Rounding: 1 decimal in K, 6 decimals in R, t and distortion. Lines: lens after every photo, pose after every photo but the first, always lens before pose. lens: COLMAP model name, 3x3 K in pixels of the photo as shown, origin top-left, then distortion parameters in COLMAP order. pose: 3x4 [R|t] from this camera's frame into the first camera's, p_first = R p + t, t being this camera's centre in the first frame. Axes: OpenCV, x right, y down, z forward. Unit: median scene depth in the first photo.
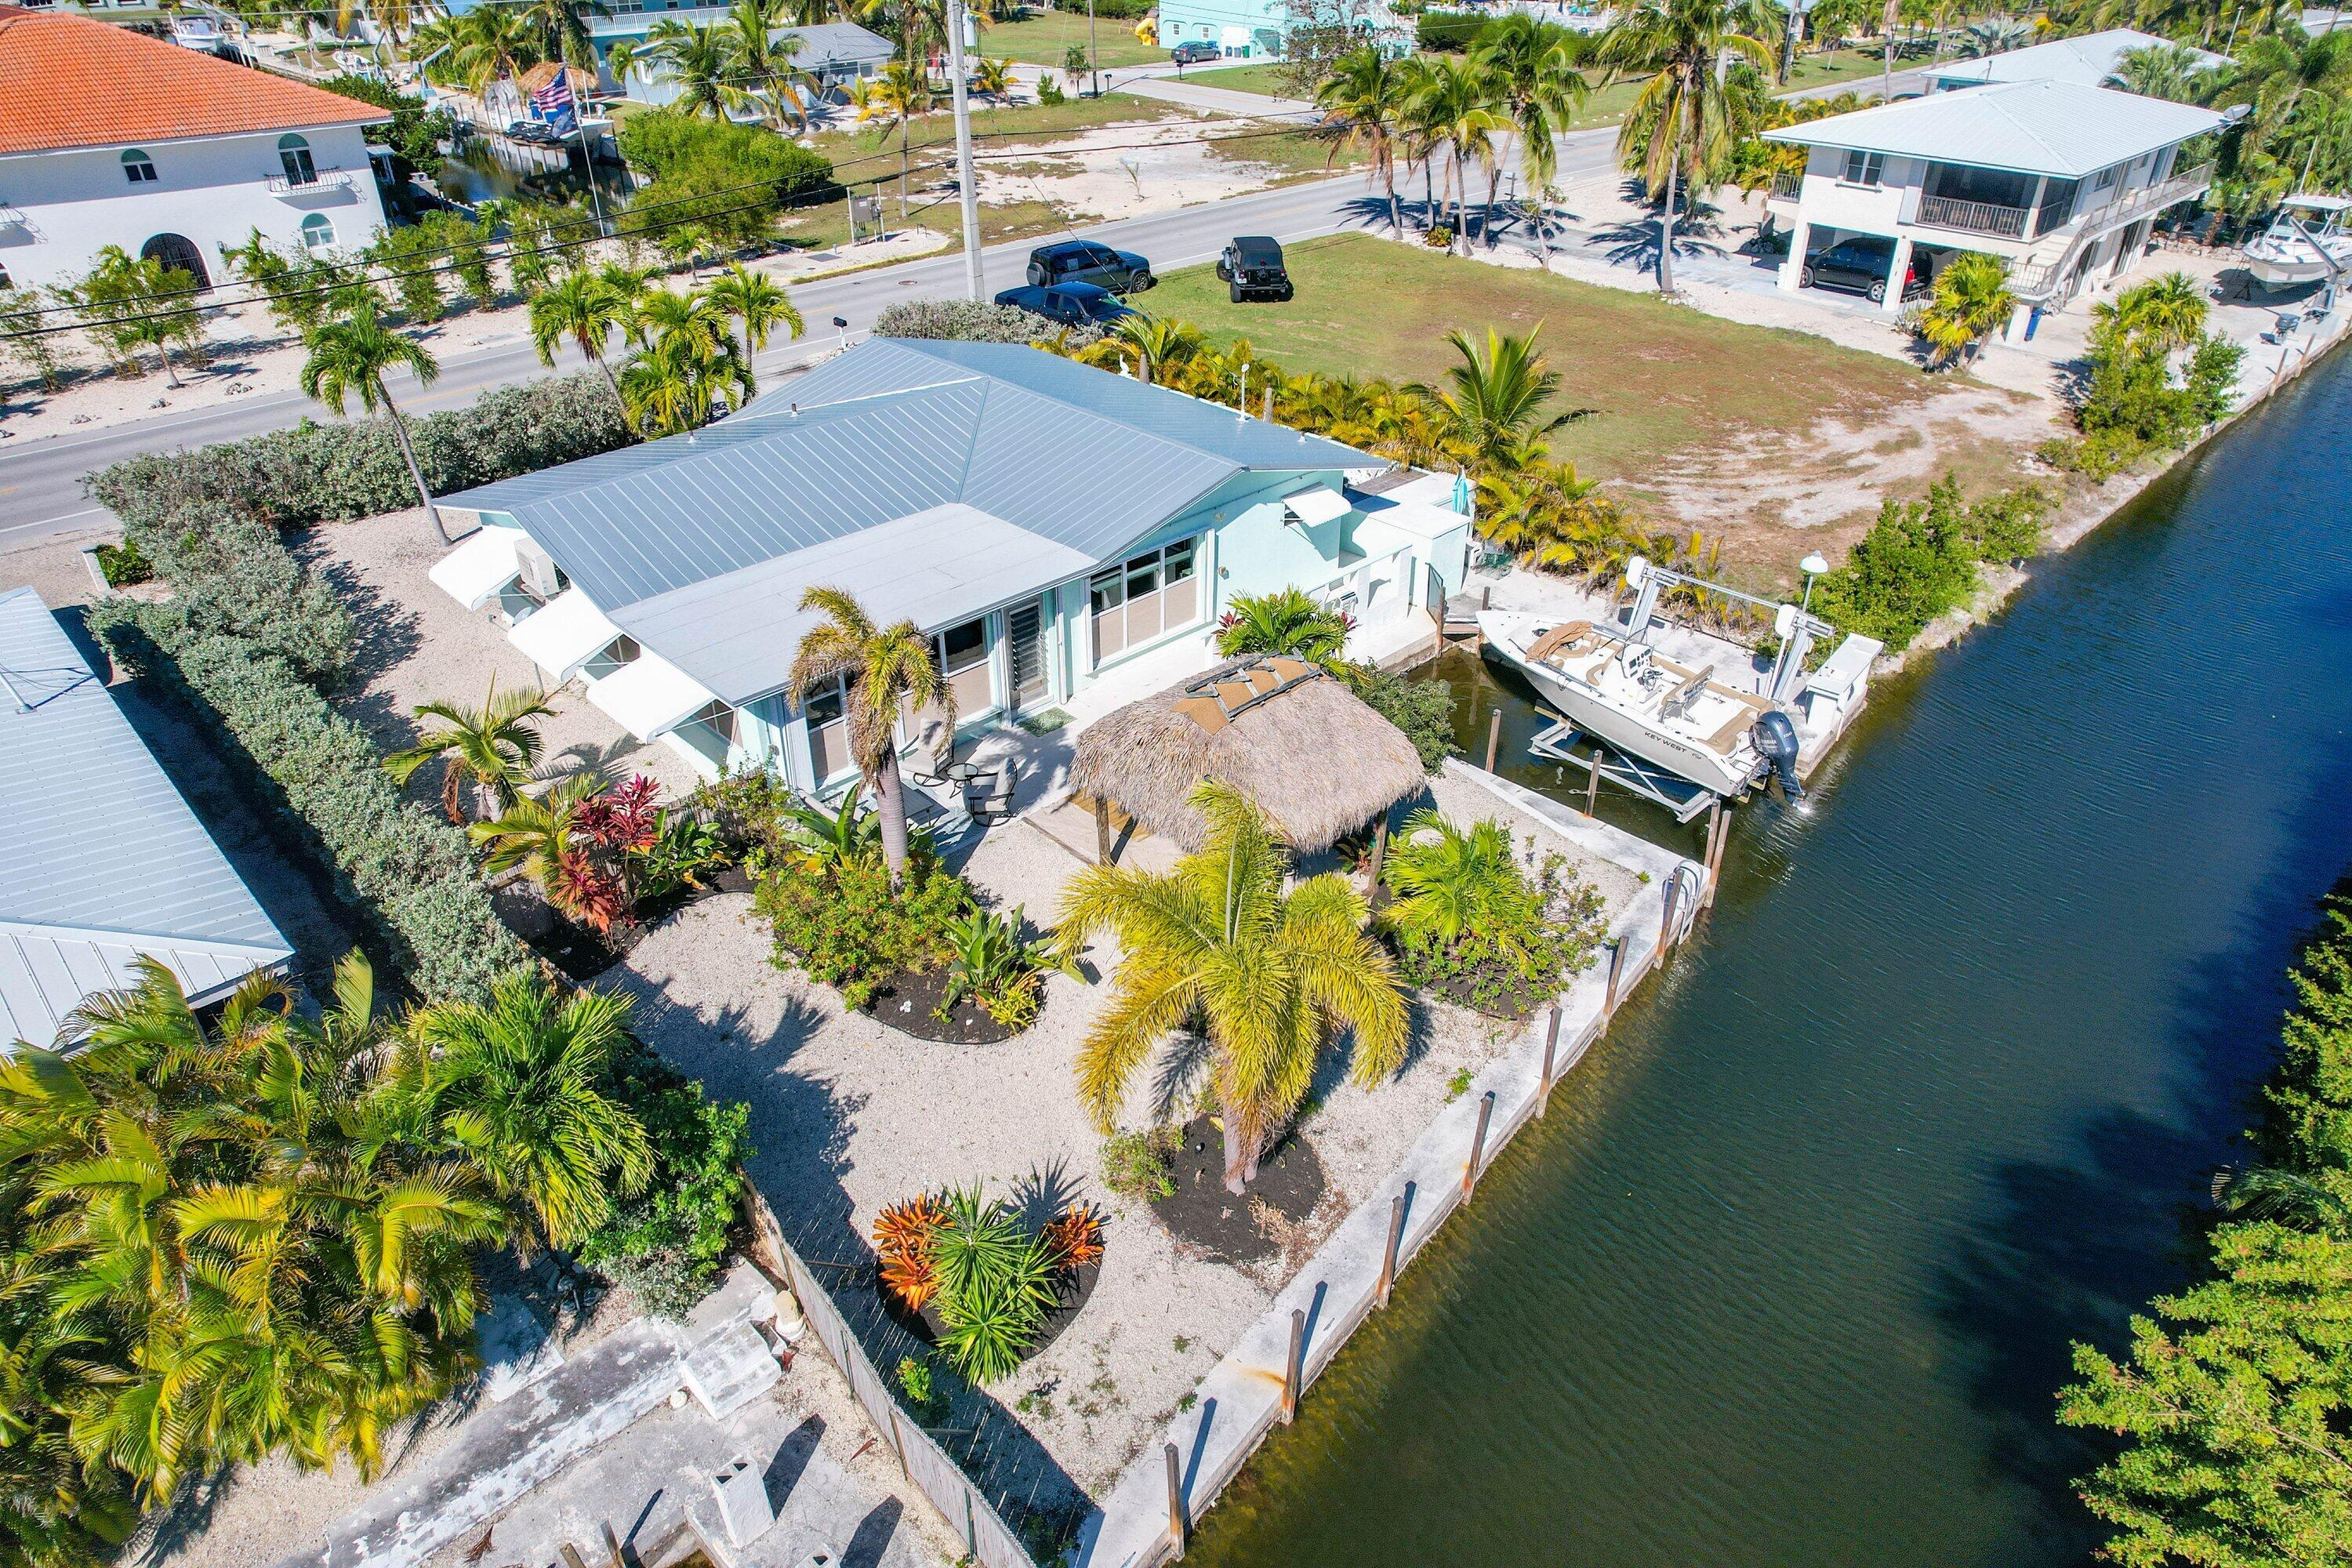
lens RADIAL K [[1477.0, 0, 1176.0], [0, 1477.0, 784.0], [0, 0, 1]] dist [-0.075742, 0.061361]
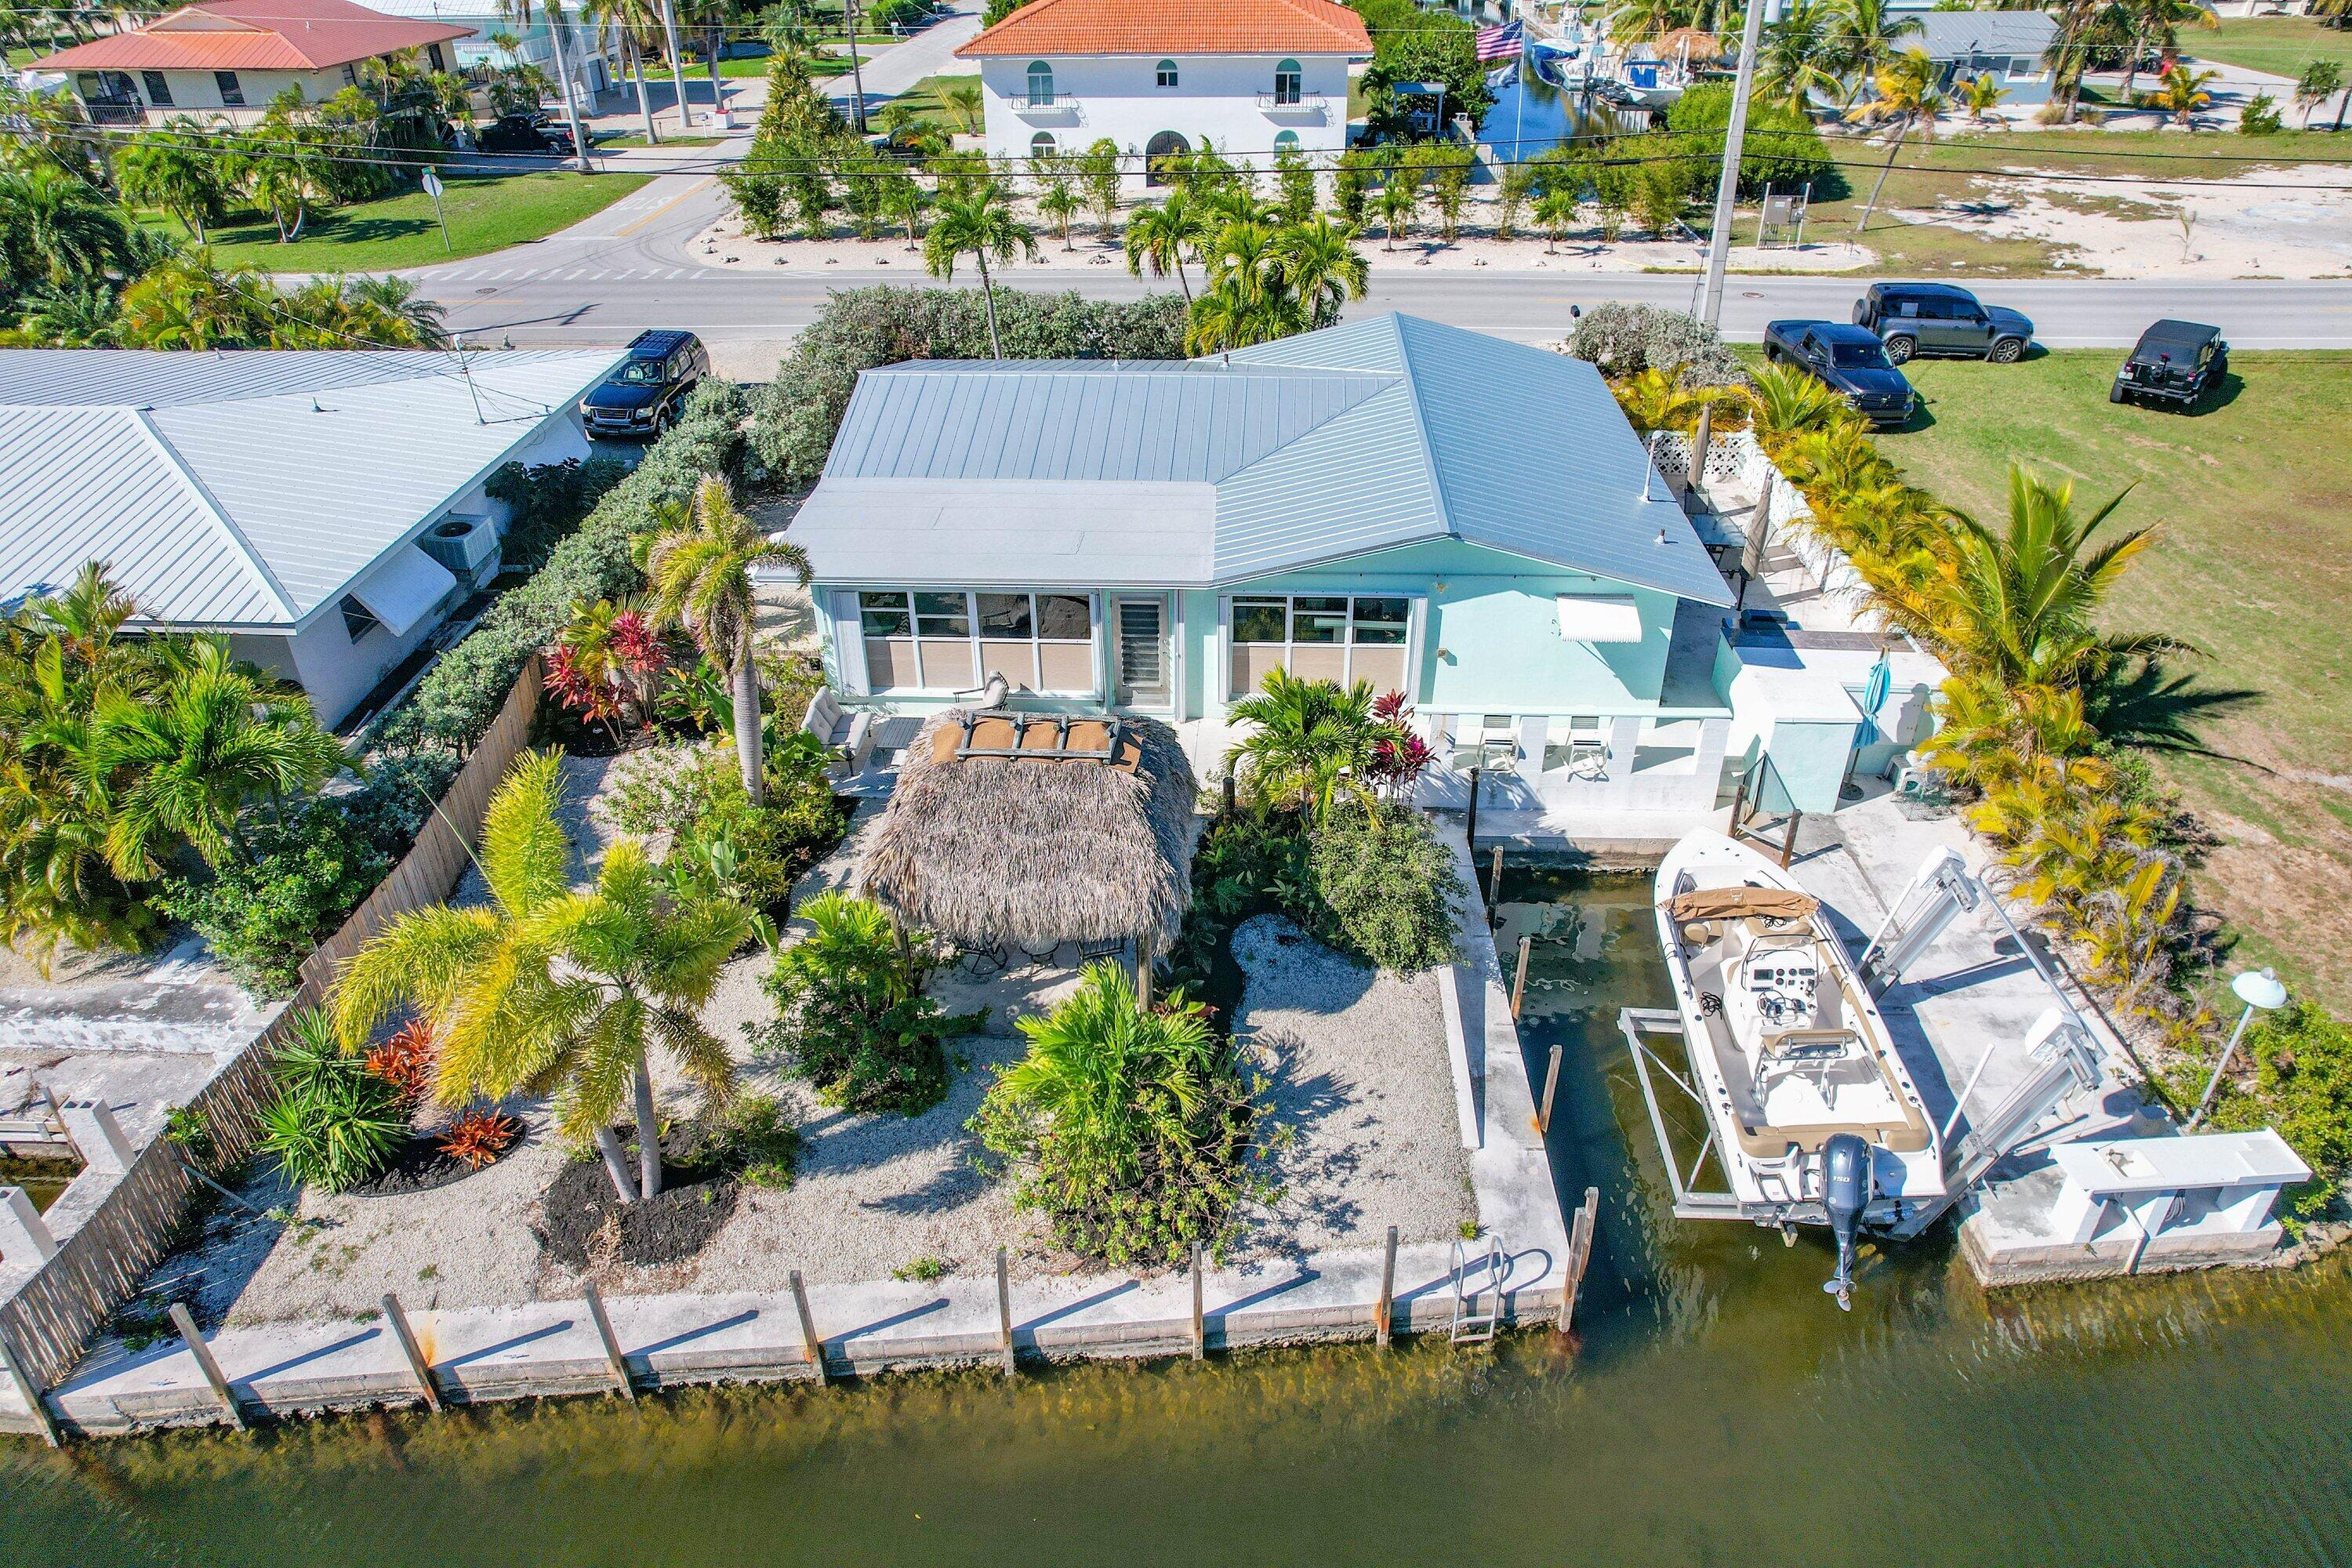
lens RADIAL K [[1477.0, 0, 1176.0], [0, 1477.0, 784.0], [0, 0, 1]] dist [-0.075742, 0.061361]
pose [[0.684838, 0.389819, -0.615660, 0.458441], [-0.382898, 0.911347, 0.151118, -0.144813], [0.619988, 0.132244, 0.773386, 0.286242]]
